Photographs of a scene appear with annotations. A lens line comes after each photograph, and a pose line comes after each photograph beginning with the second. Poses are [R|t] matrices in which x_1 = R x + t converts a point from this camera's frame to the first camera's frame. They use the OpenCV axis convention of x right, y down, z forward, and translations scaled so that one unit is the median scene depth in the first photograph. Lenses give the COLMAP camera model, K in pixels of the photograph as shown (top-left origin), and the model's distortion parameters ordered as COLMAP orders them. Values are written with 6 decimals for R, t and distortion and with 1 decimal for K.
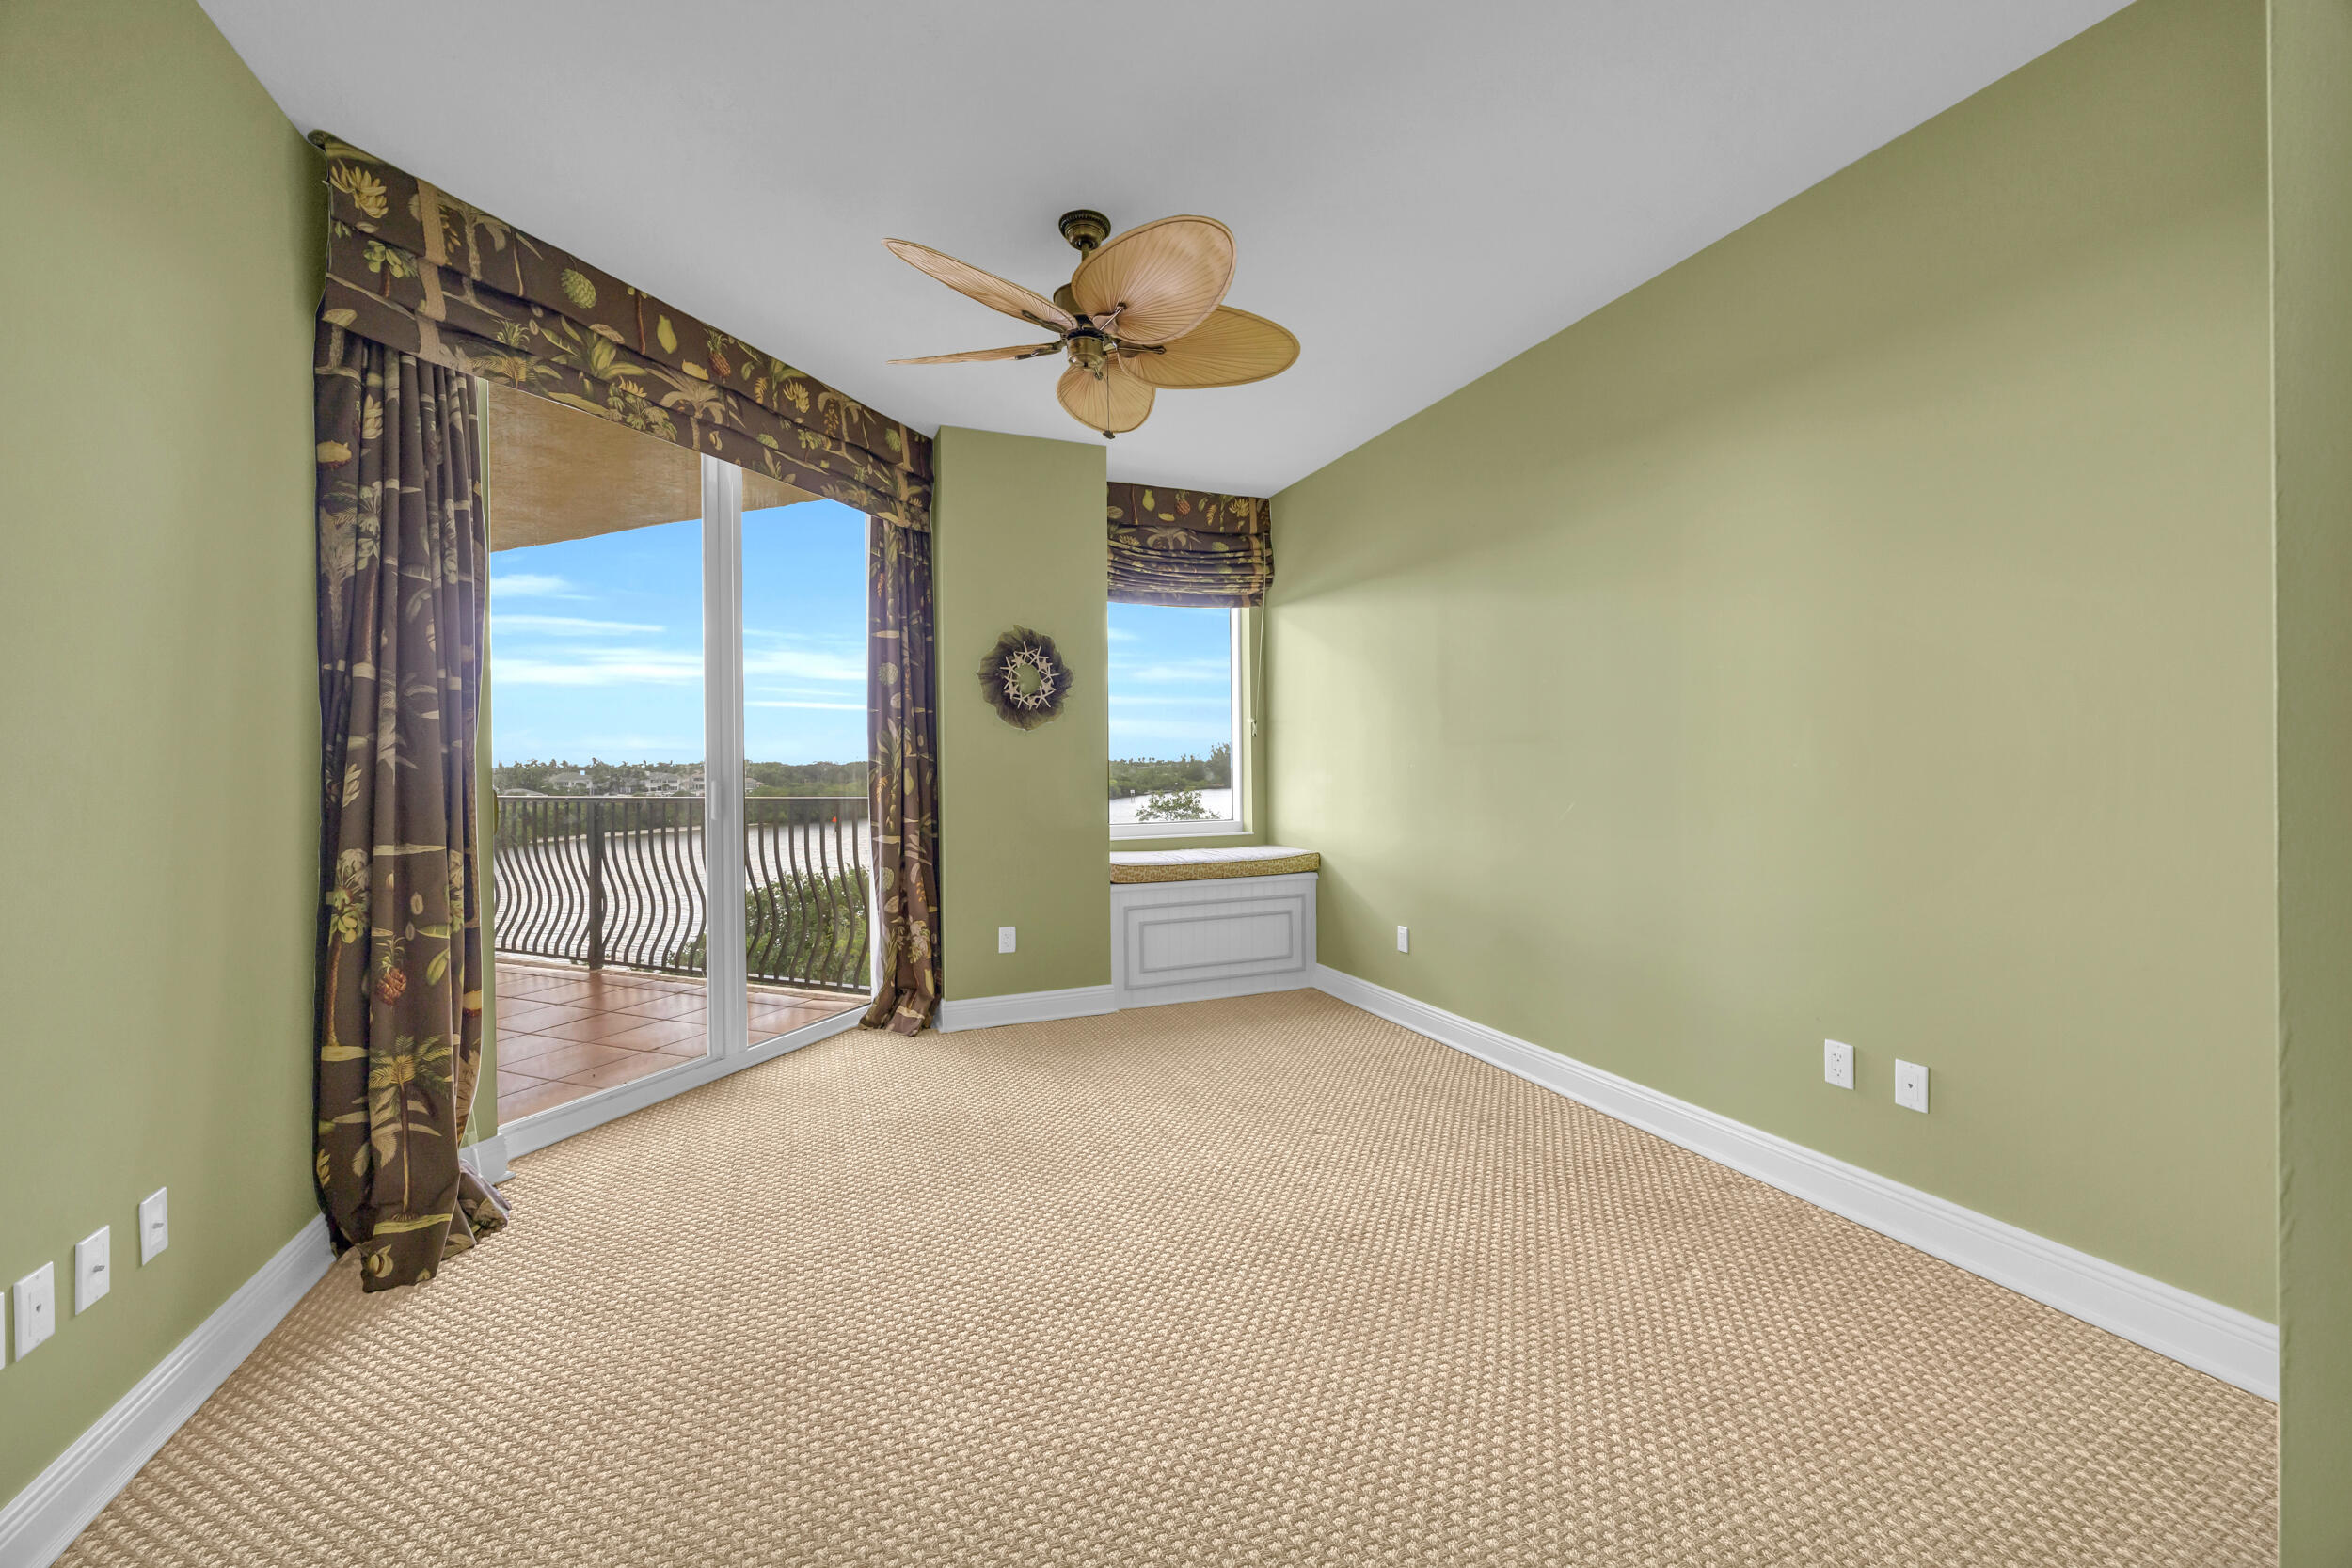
lens RADIAL K [[901.4, 0, 1178.0], [0, 901.4, 770.2], [0, 0, 1]] dist [-0.002447, -0.000073]
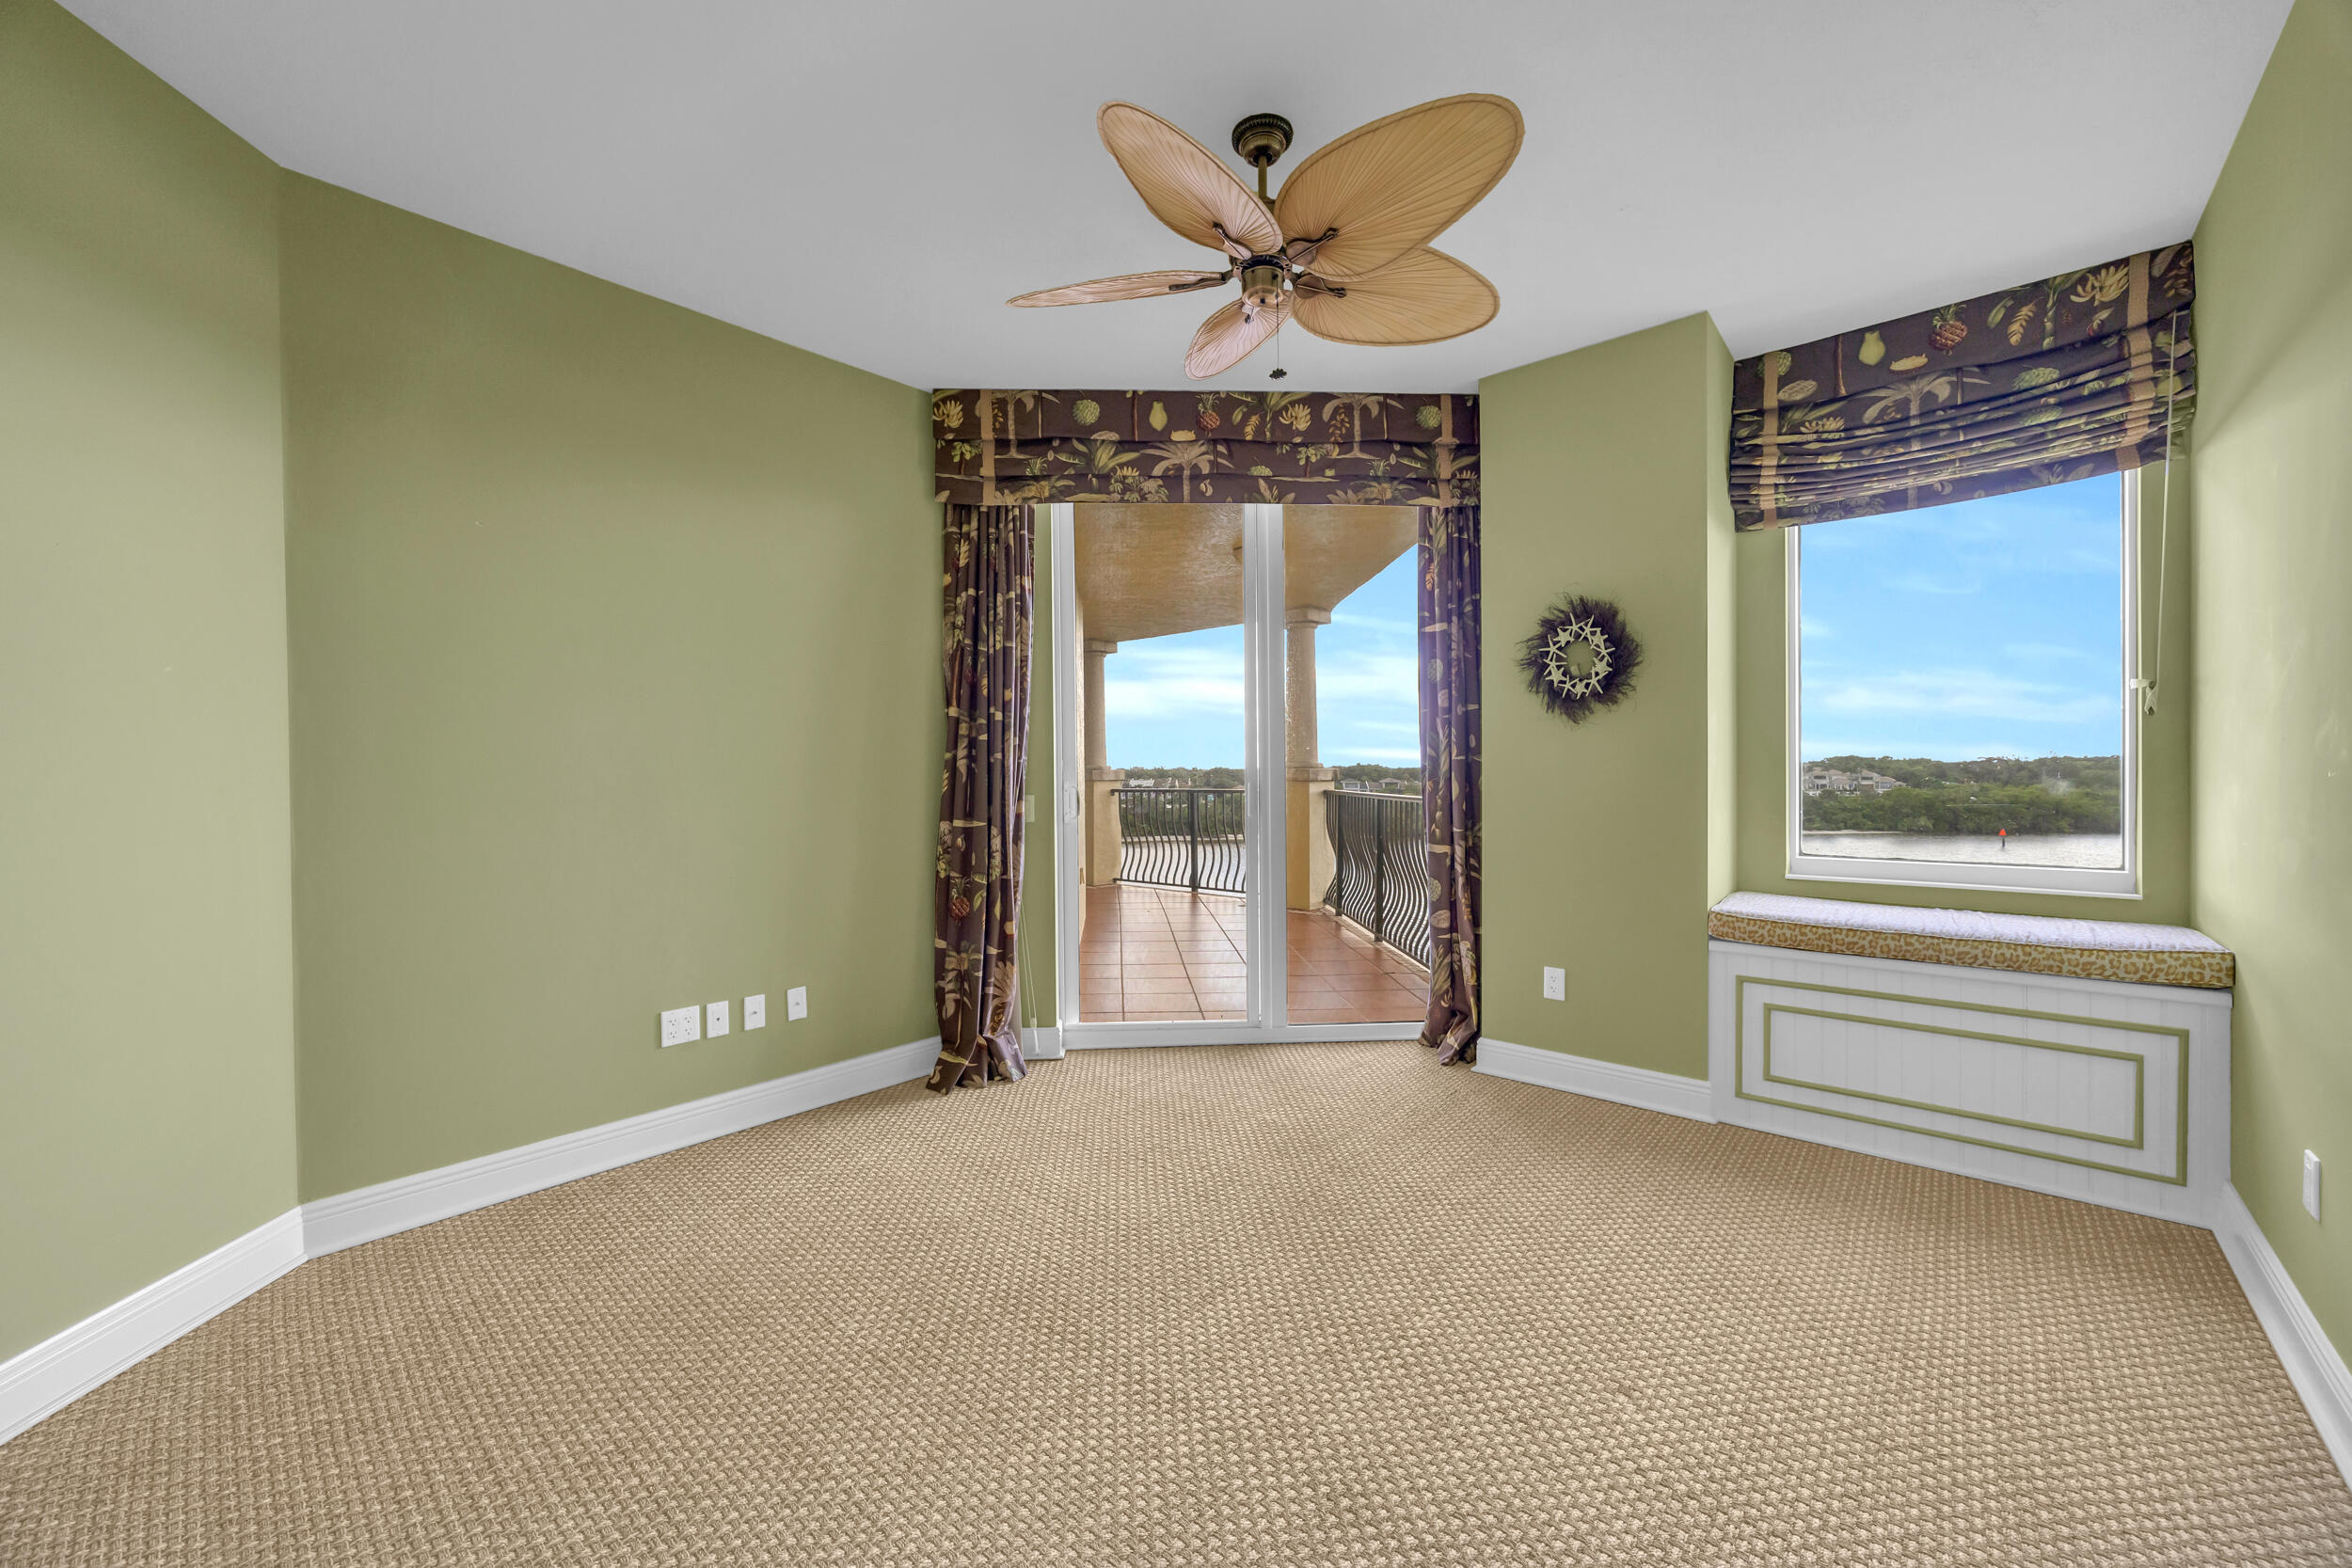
lens RADIAL K [[914.7, 0, 1176.0], [0, 914.7, 784.0], [0, 0, 1]] dist [-0.000281, 0.000179]
pose [[0.443082, 0.018125, -0.896298, 0.512572], [-0.002358, 0.999816, 0.019053, -0.008691], [0.896478, -0.006329, 0.443044, 0.428248]]
